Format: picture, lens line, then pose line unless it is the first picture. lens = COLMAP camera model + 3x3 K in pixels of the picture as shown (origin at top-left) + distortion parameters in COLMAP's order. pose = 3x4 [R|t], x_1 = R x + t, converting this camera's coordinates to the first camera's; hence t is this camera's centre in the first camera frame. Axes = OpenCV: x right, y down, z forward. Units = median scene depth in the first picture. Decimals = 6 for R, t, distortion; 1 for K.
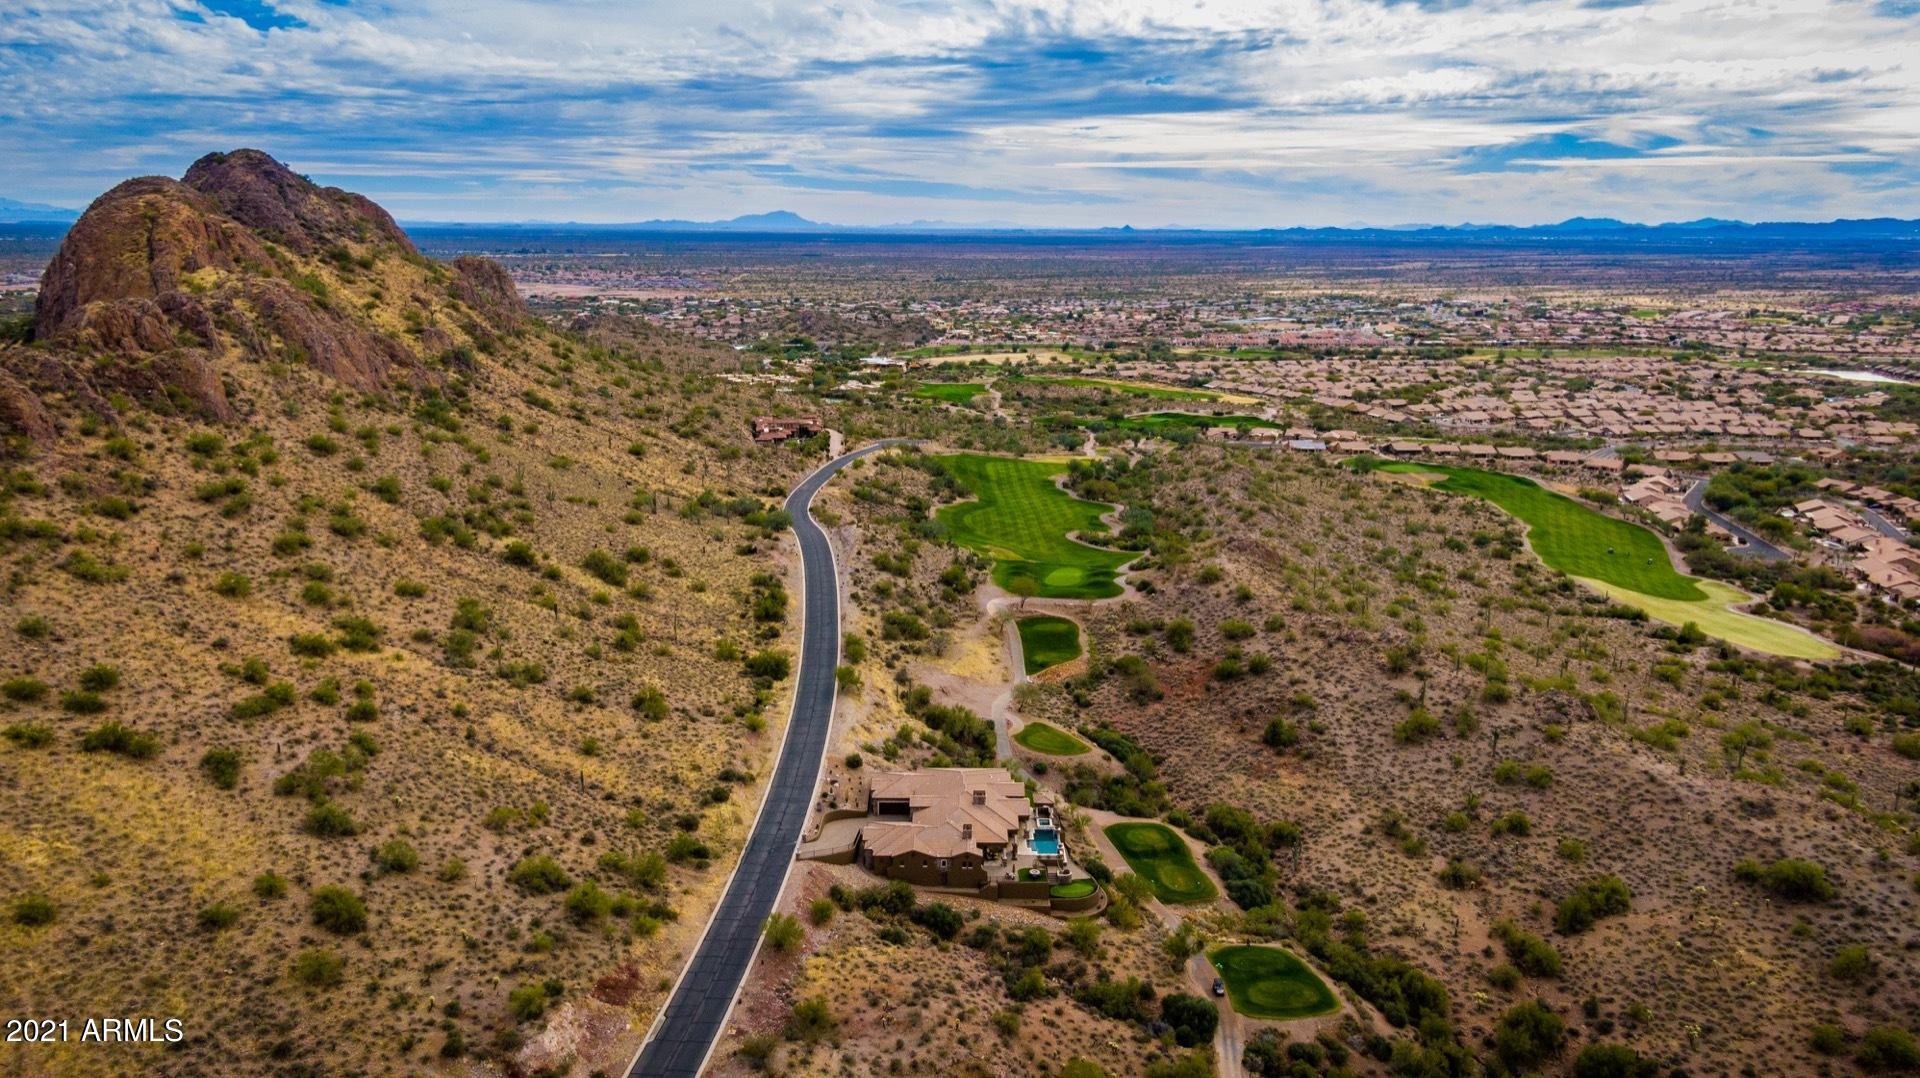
lens RADIAL K [[1371.2, 0, 956.9], [0, 1371.2, 548.1], [0, 0, 1]] dist [0.036373, -0.025468]
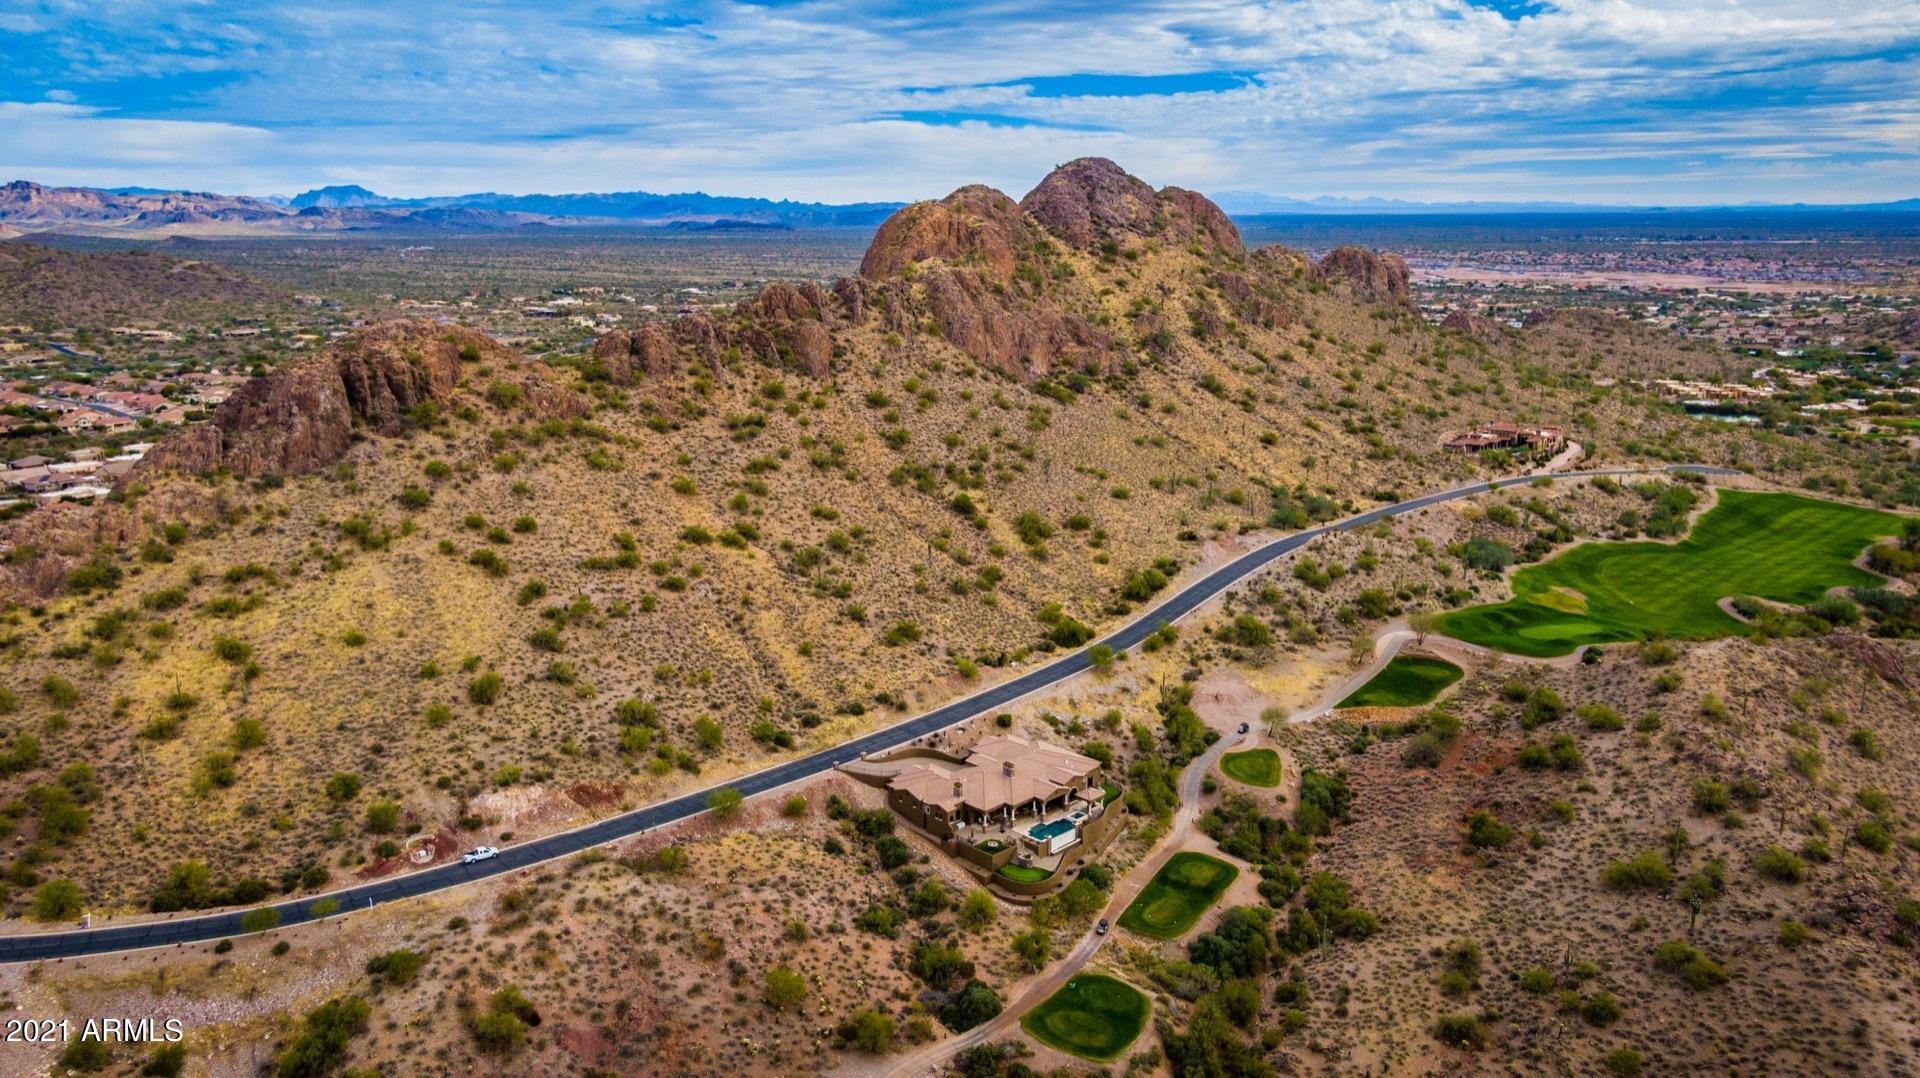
lens RADIAL K [[1412.8, 0, 954.7], [0, 1412.8, 510.4], [0, 0, 1]] dist [0.047130, -0.044198]
pose [[0.698125, 0.138676, -0.702417, 0.793871], [-0.154305, 0.987150, 0.041527, -0.059246], [0.699150, 0.079396, 0.710553, 0.197308]]
